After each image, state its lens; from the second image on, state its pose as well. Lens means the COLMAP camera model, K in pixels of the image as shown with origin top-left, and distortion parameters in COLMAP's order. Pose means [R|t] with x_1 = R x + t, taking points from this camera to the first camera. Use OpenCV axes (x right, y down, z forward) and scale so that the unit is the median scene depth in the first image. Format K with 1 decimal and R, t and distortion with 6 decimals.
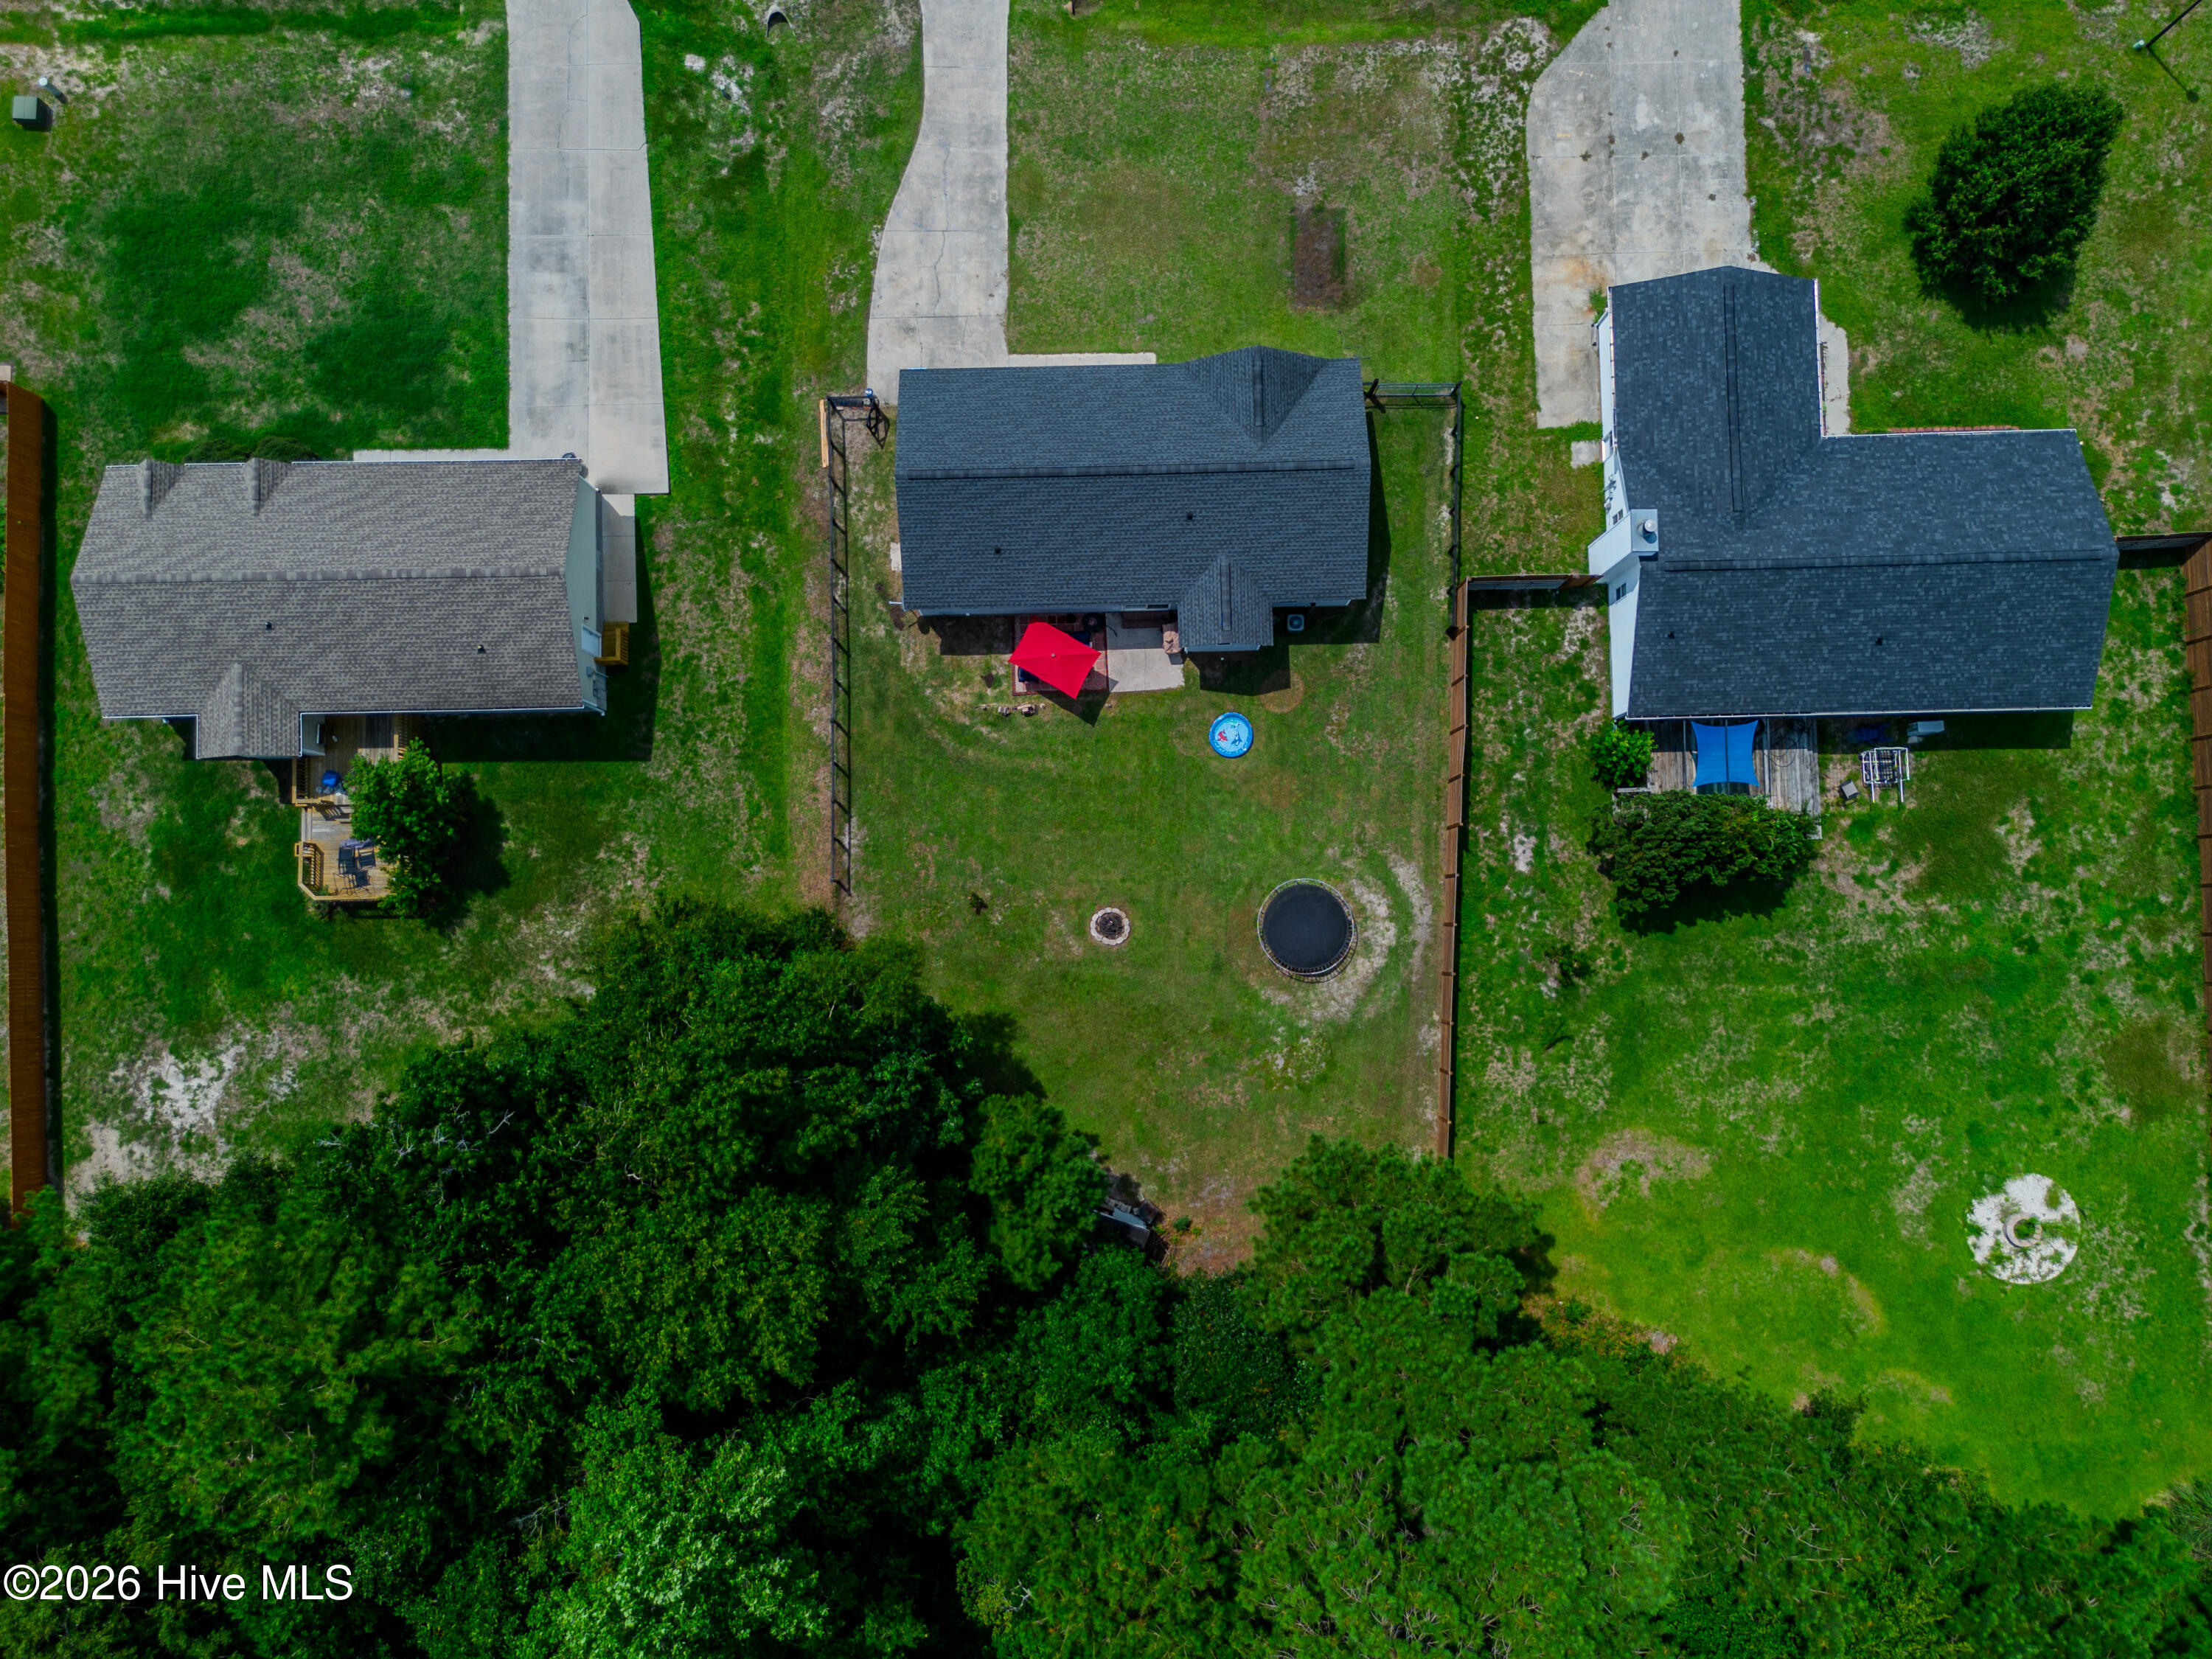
lens RADIAL K [[1576.4, 0, 1118.9], [0, 1576.4, 829.3], [0, 0, 1]] dist [0.063112, -0.056033]
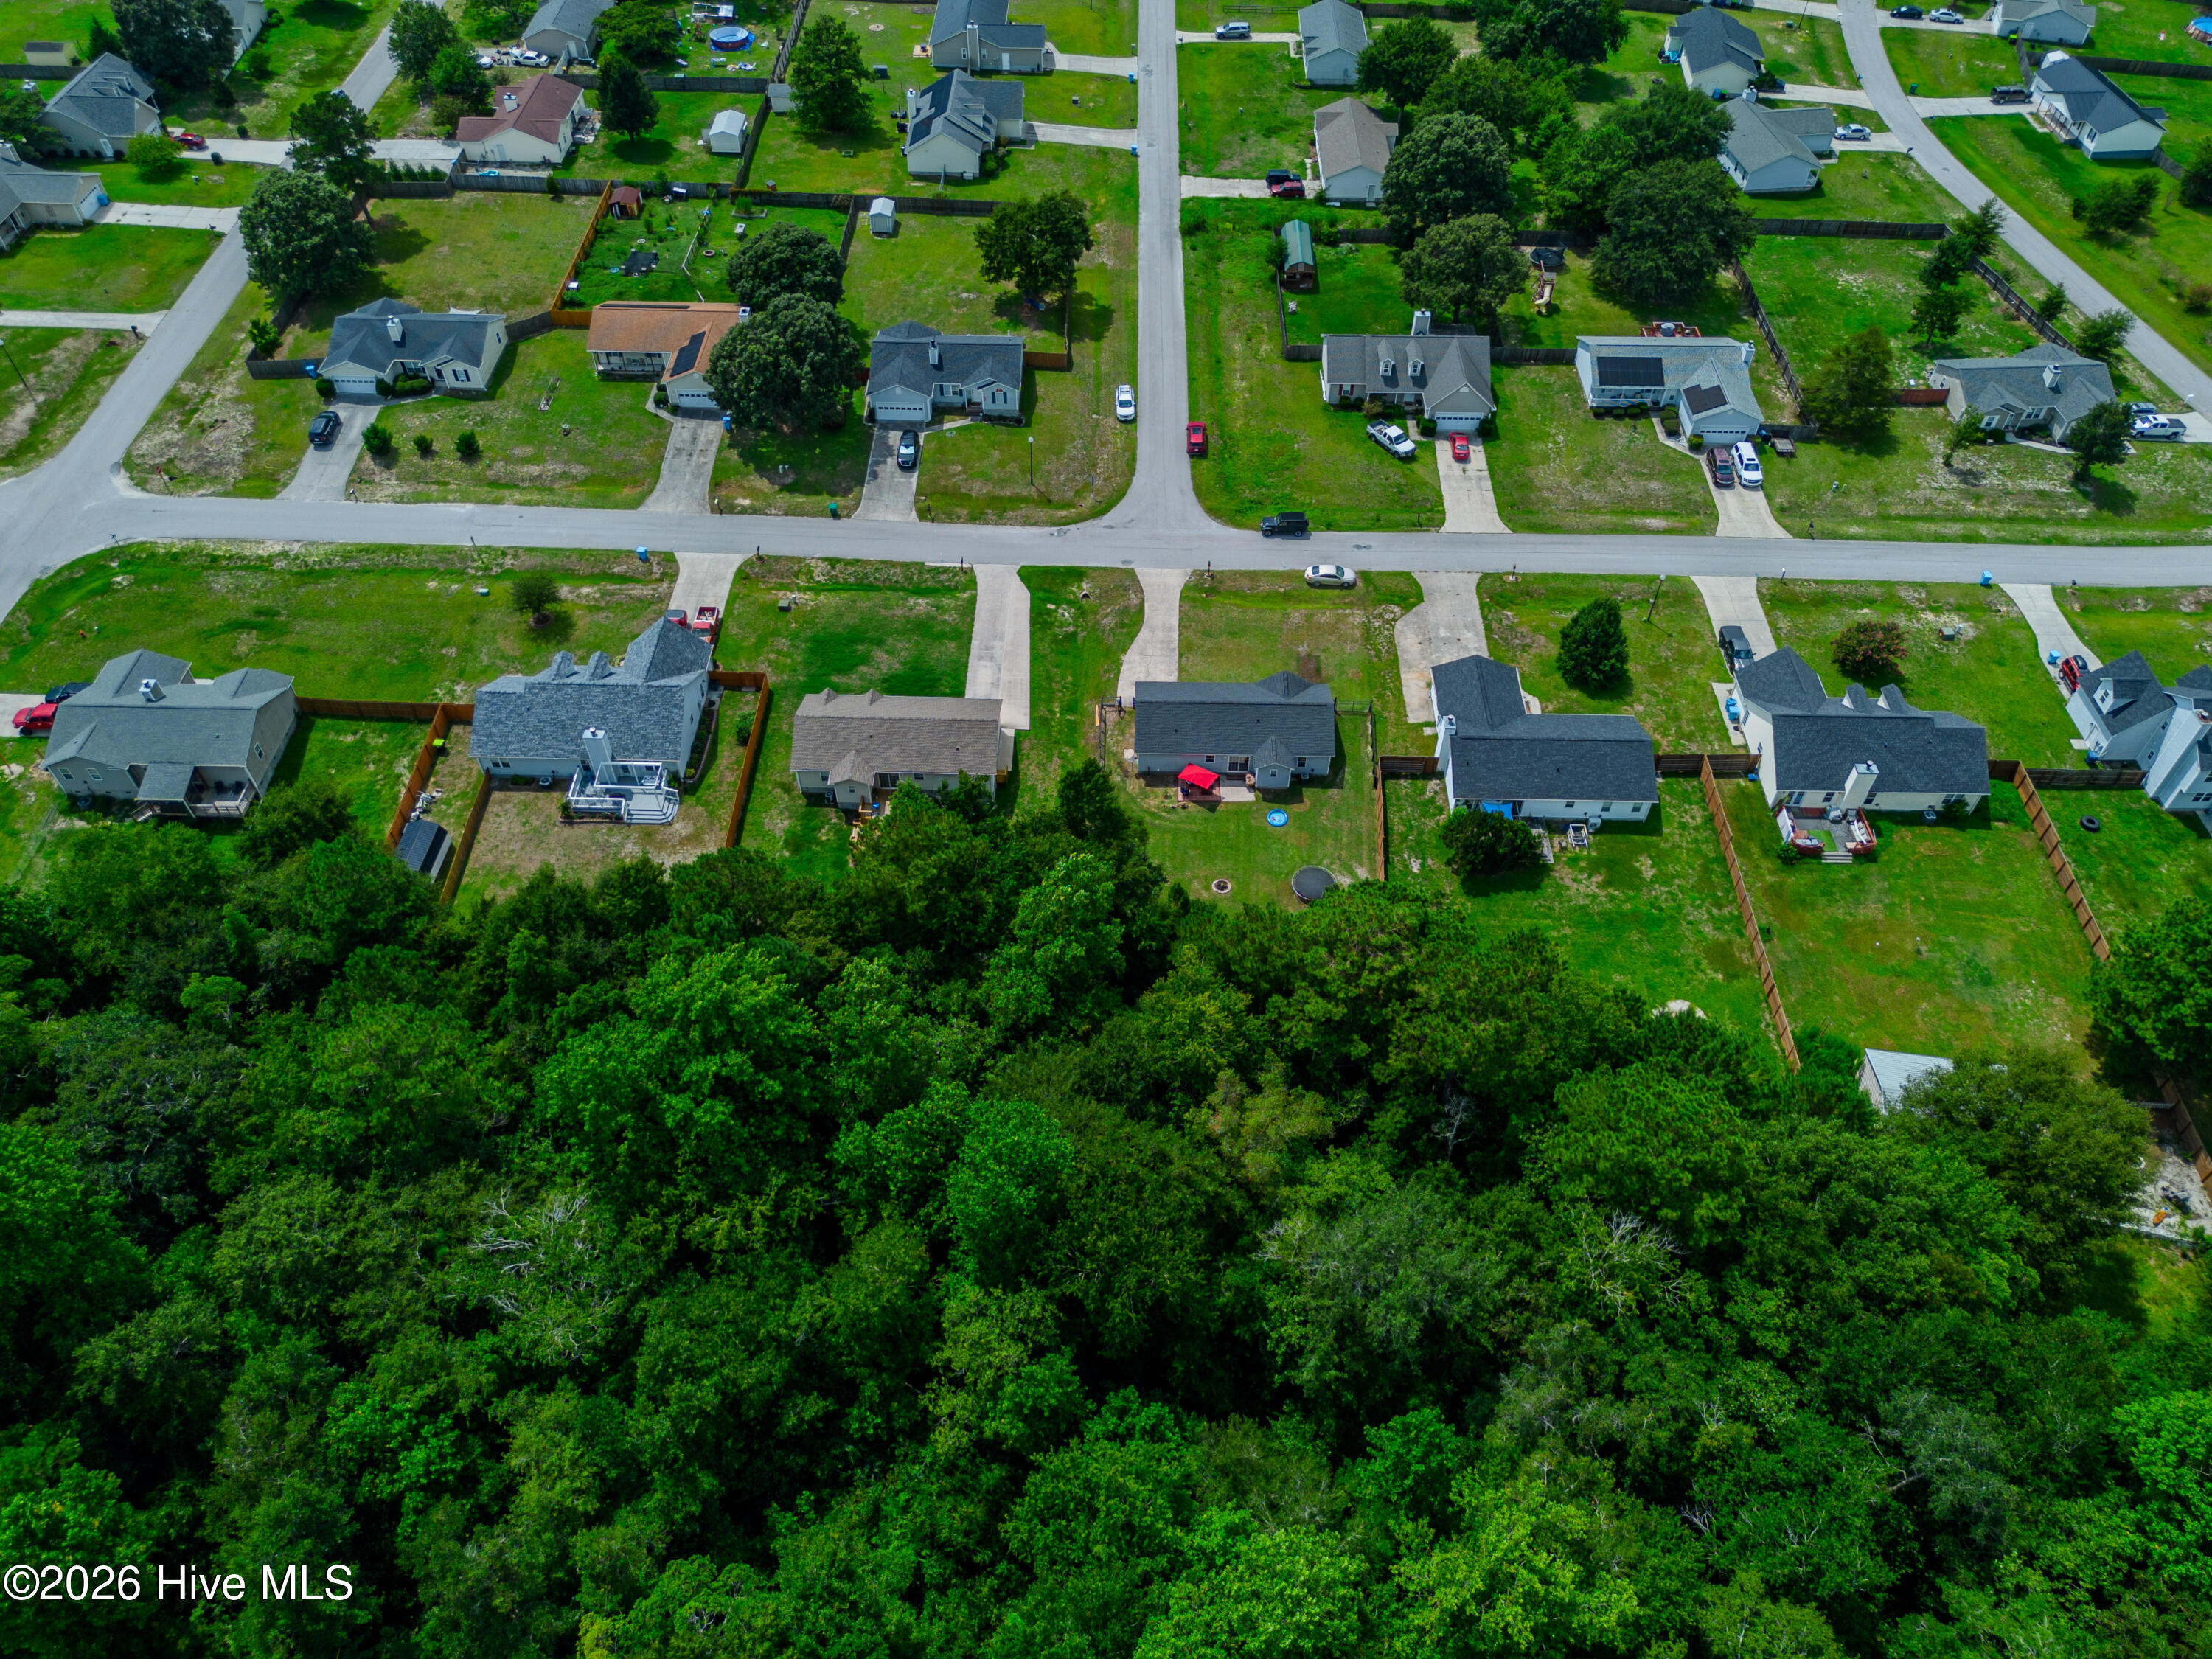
lens RADIAL K [[1576.4, 0, 1106.0], [0, 1576.4, 830.3], [0, 0, 1]] dist [0.063112, -0.056033]
pose [[0.998950, 0.038055, -0.025504, -0.108893], [-0.045670, 0.783612, -0.619569, 1.308349], [-0.003592, 0.620084, 0.784528, -0.696446]]
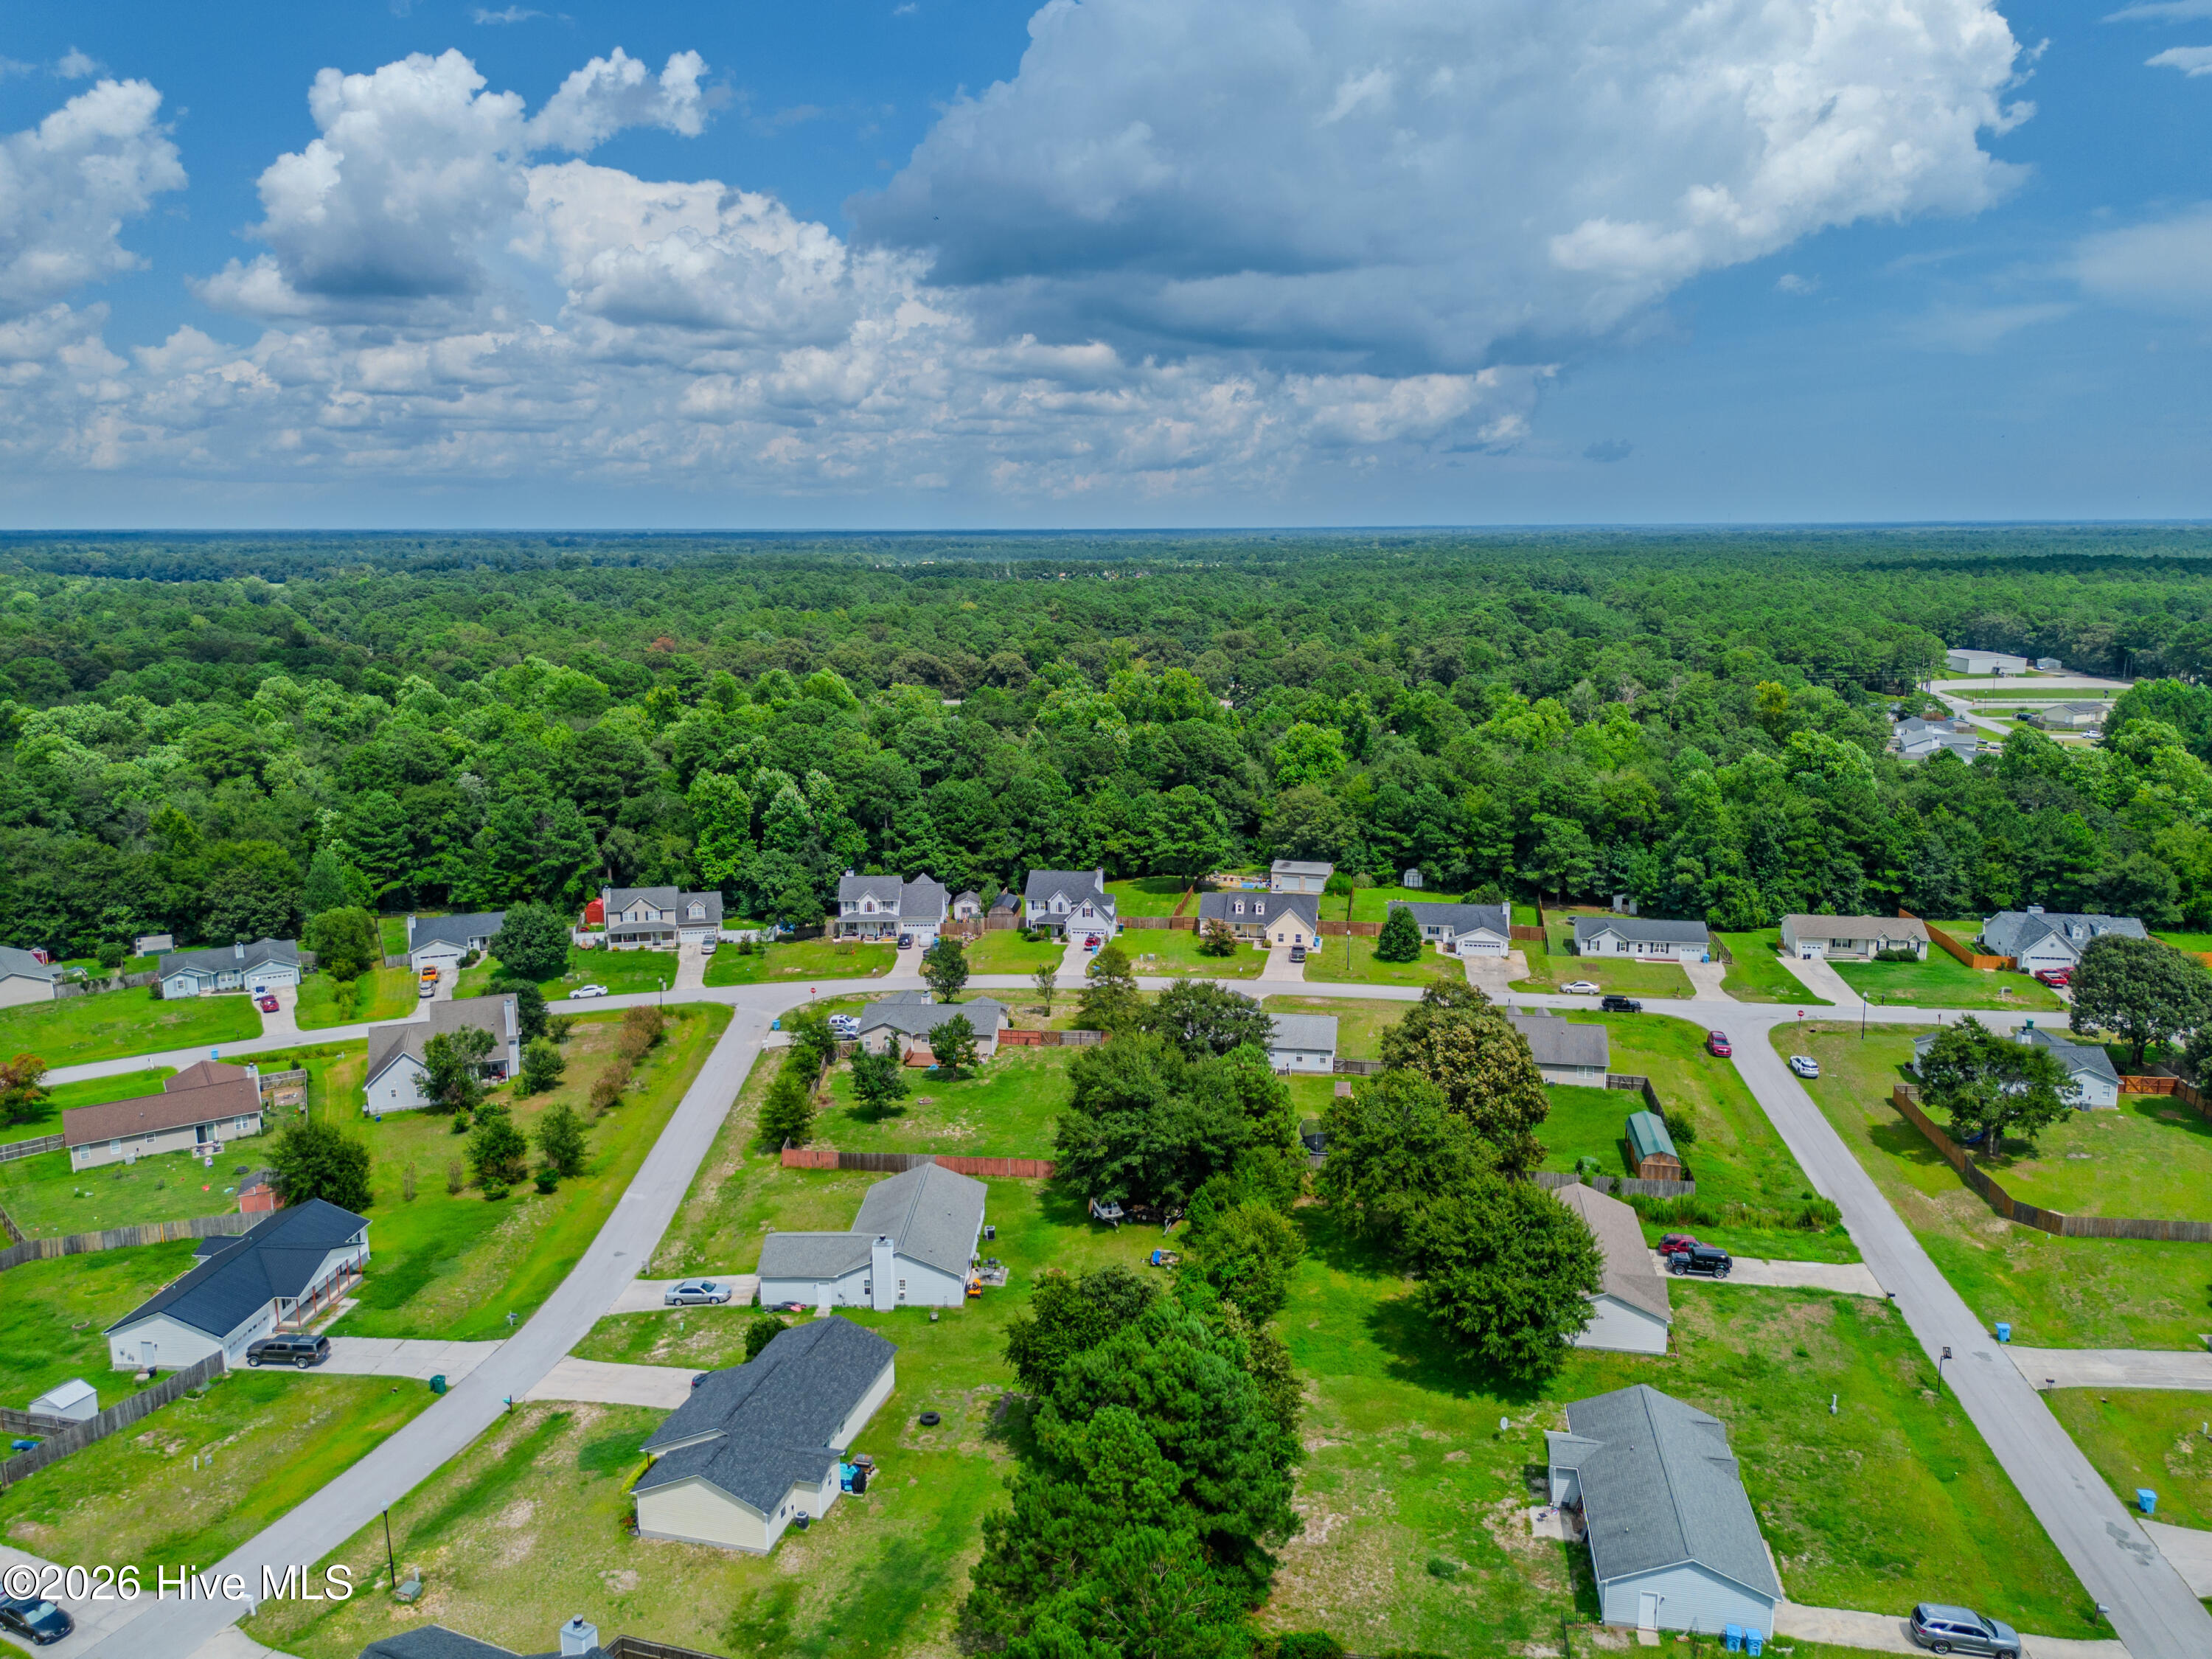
lens RADIAL K [[1576.4, 0, 1116.1], [0, 1576.4, 827.7], [0, 0, 1]] dist [0.063112, -0.056033]
pose [[-0.980867, -0.030083, 0.192339, 0.490909], [0.194591, -0.122058, 0.973261, -3.948641], [-0.005802, 0.992067, 0.125577, 0.269601]]
